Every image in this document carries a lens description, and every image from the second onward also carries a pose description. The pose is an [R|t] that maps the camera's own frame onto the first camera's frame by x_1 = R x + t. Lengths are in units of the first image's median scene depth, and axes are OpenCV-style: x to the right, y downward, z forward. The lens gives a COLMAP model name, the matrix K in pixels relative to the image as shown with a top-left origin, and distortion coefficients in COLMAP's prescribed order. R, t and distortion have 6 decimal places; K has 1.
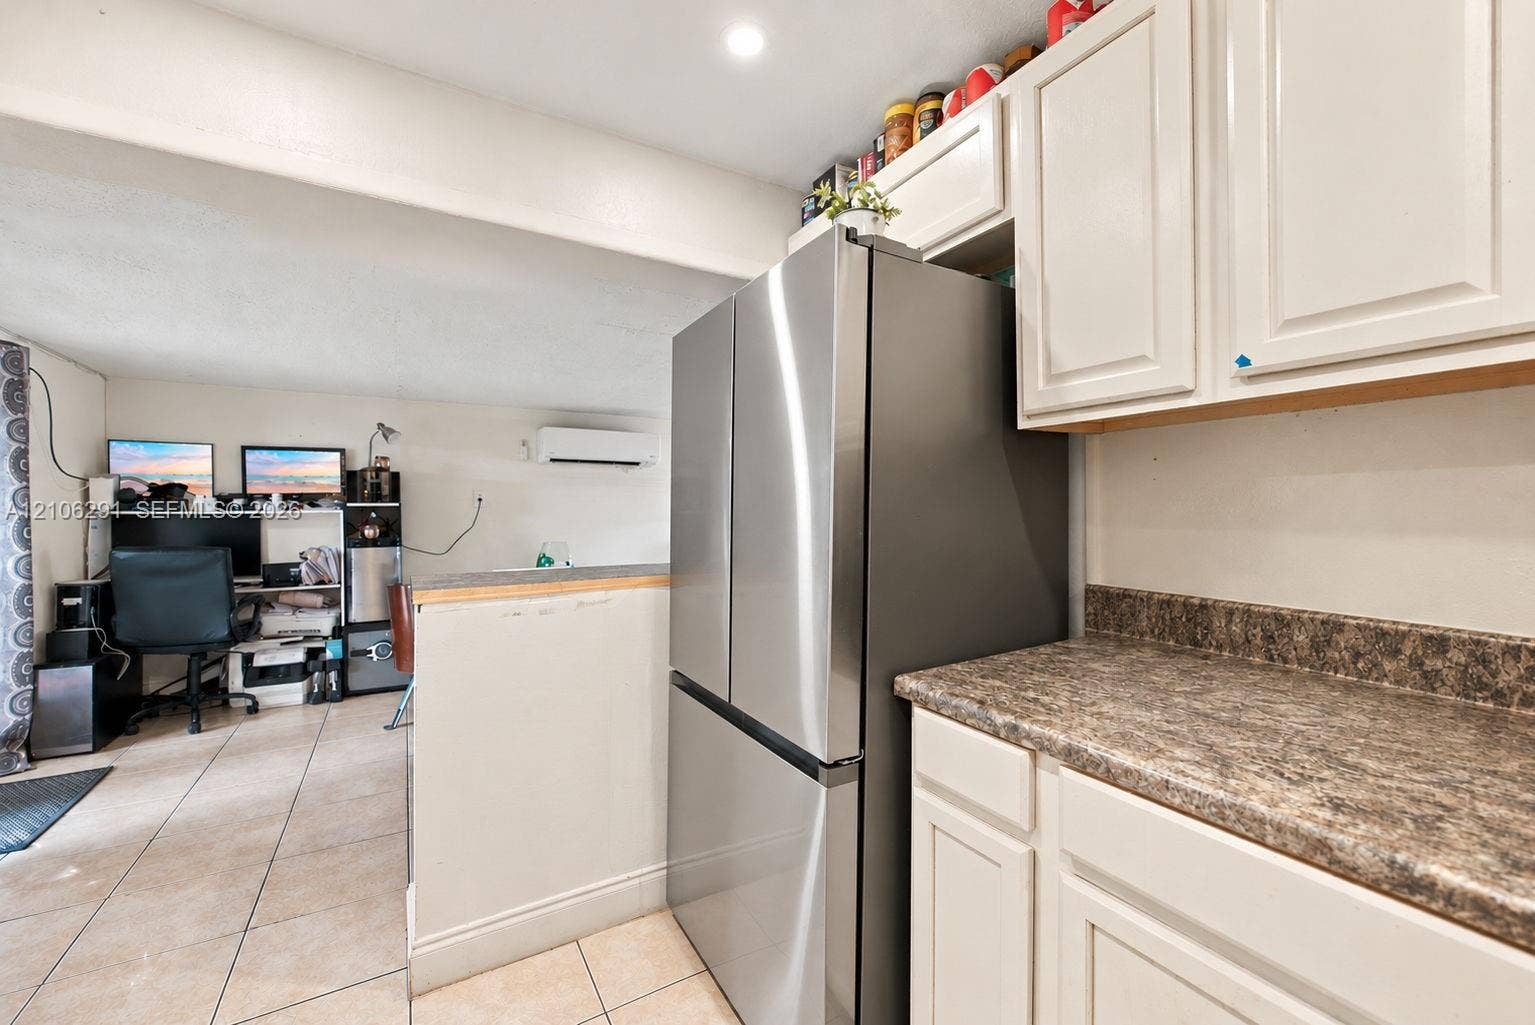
lens RADIAL K [[602.9, 0, 766.4], [0, 602.9, 510.5], [0, 0, 1]] dist [-0.002192, -0.000117]
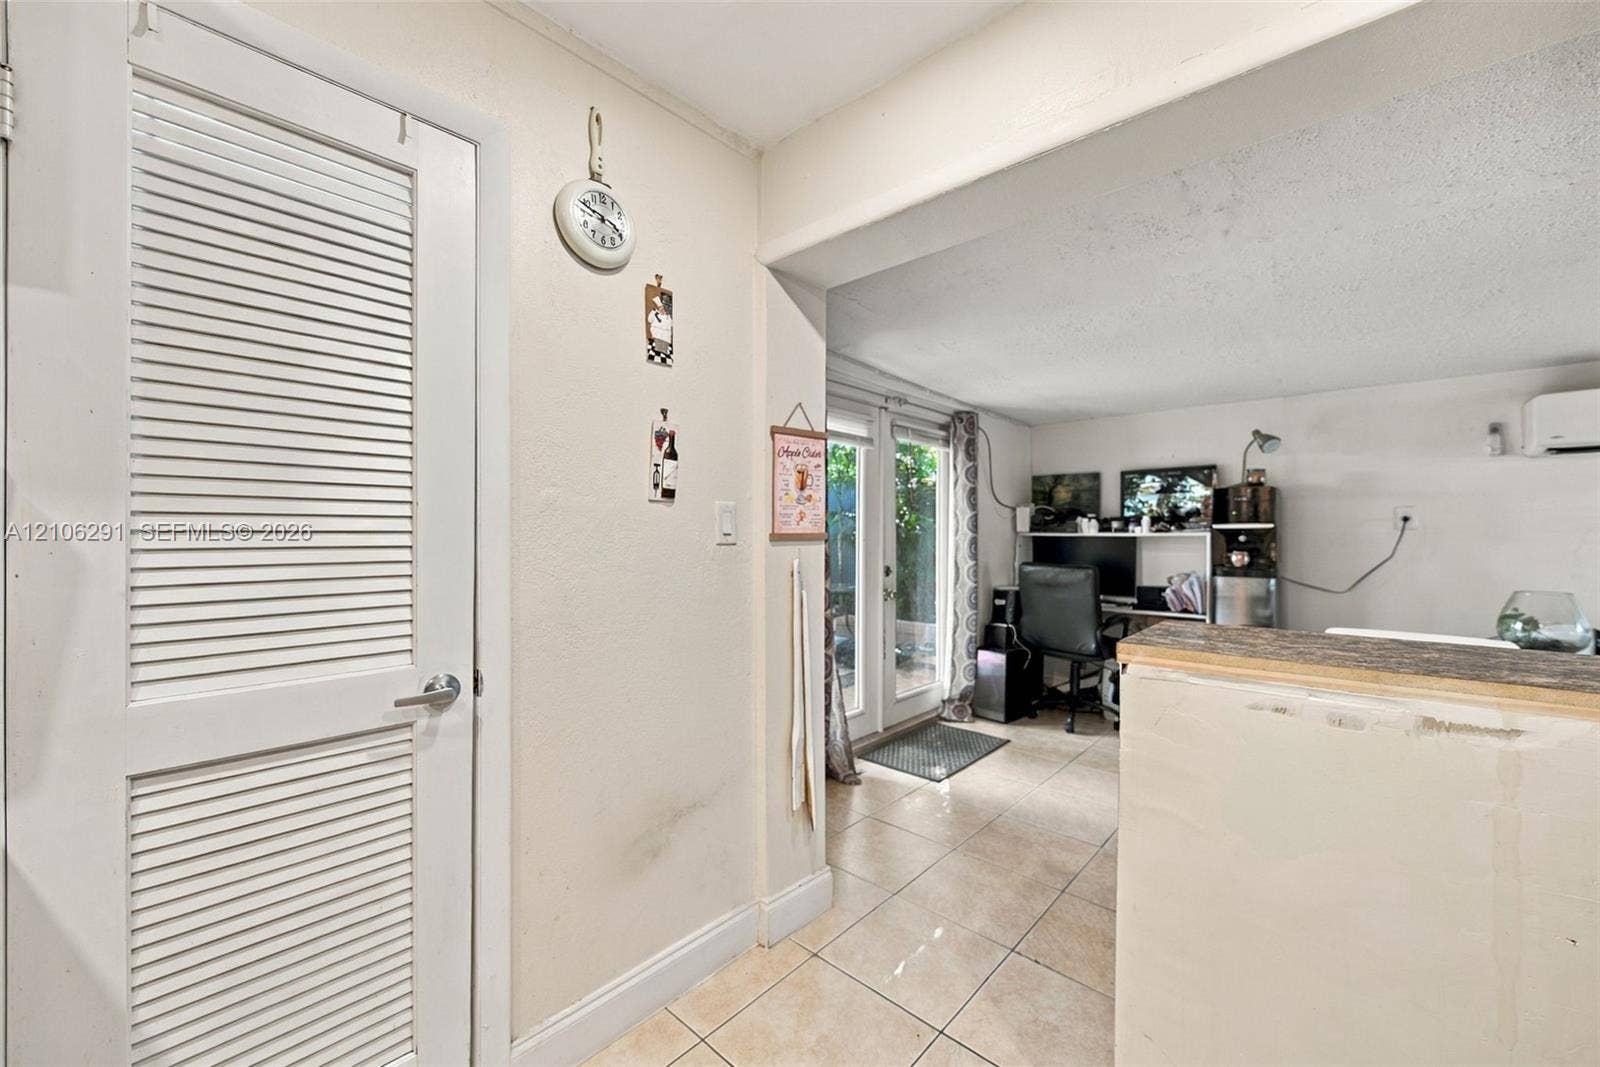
lens RADIAL K [[628.5, 0, 798.7], [0, 628.5, 523.3], [0, 0, 1]] dist [-0.002192, -0.000117]
pose [[0.289239, -0.009527, -0.957210, 0.018174], [-0.004965, 0.999922, -0.011452, -0.001361], [0.957244, 0.008065, 0.289169, 0.158278]]
